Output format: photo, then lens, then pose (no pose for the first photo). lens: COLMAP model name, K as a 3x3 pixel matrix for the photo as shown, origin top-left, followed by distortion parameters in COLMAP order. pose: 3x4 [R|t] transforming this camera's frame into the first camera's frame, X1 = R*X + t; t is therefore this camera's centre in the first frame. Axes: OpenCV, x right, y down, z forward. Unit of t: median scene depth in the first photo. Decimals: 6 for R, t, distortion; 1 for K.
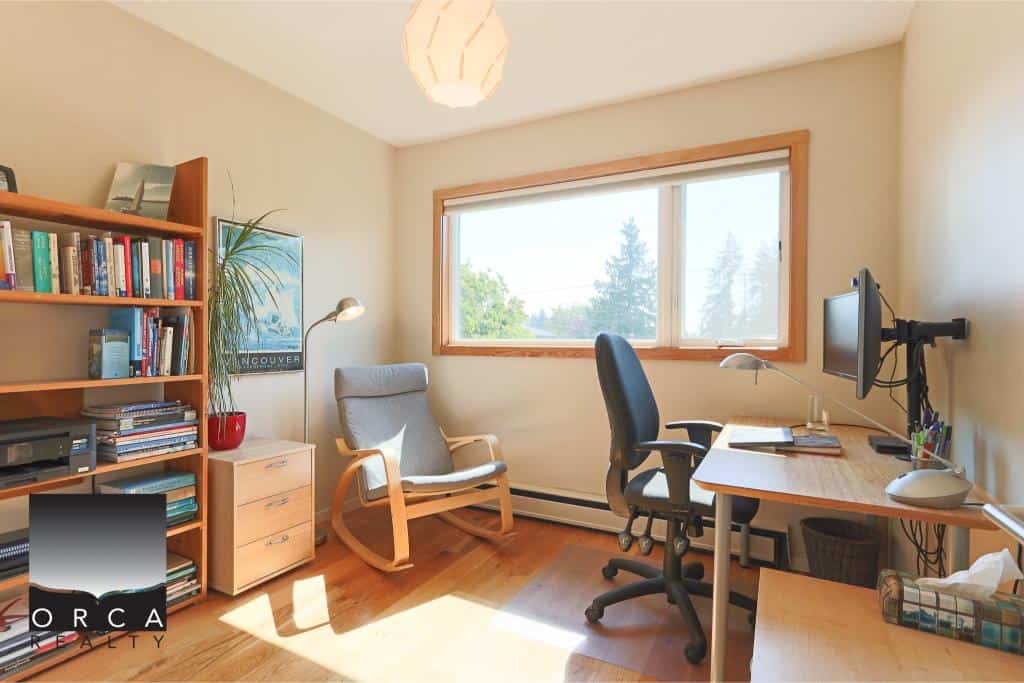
lens RADIAL K [[518.9, 0, 512.6], [0, 518.9, 343.7], [0, 0, 1]] dist [0.007845, 0.000051]
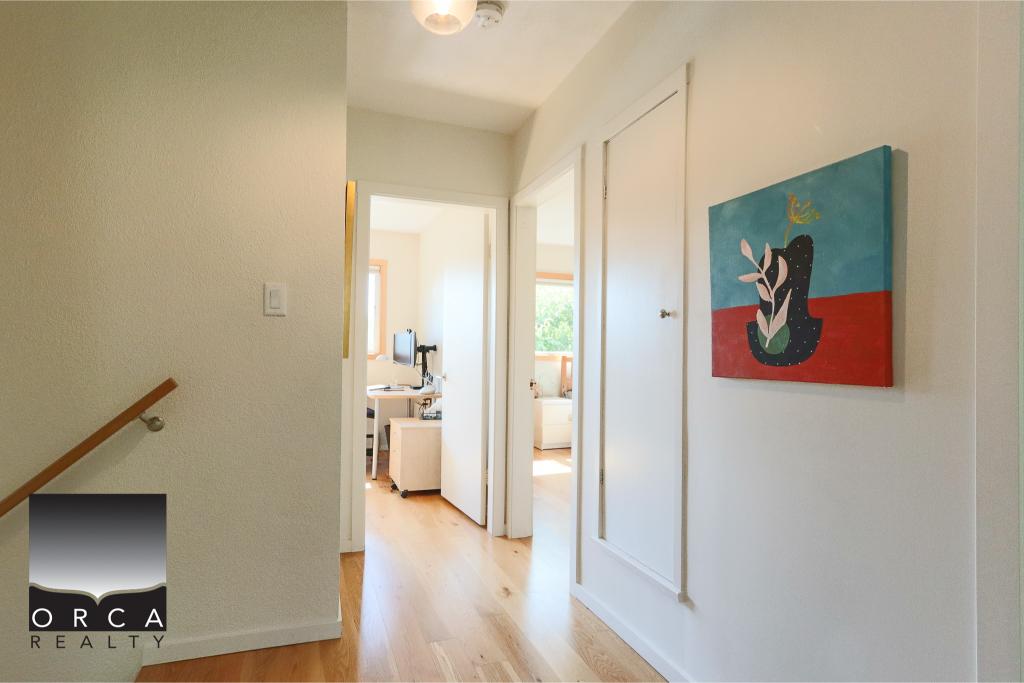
lens RADIAL K [[518.9, 0, 511.9], [0, 518.9, 343.5], [0, 0, 1]] dist [0.007845, 0.000051]
pose [[0.653495, 0.019390, 0.756683, -1.303901], [-0.014578, 0.999809, -0.013030, -0.019394], [-0.756791, -0.002516, 0.653652, -1.506613]]
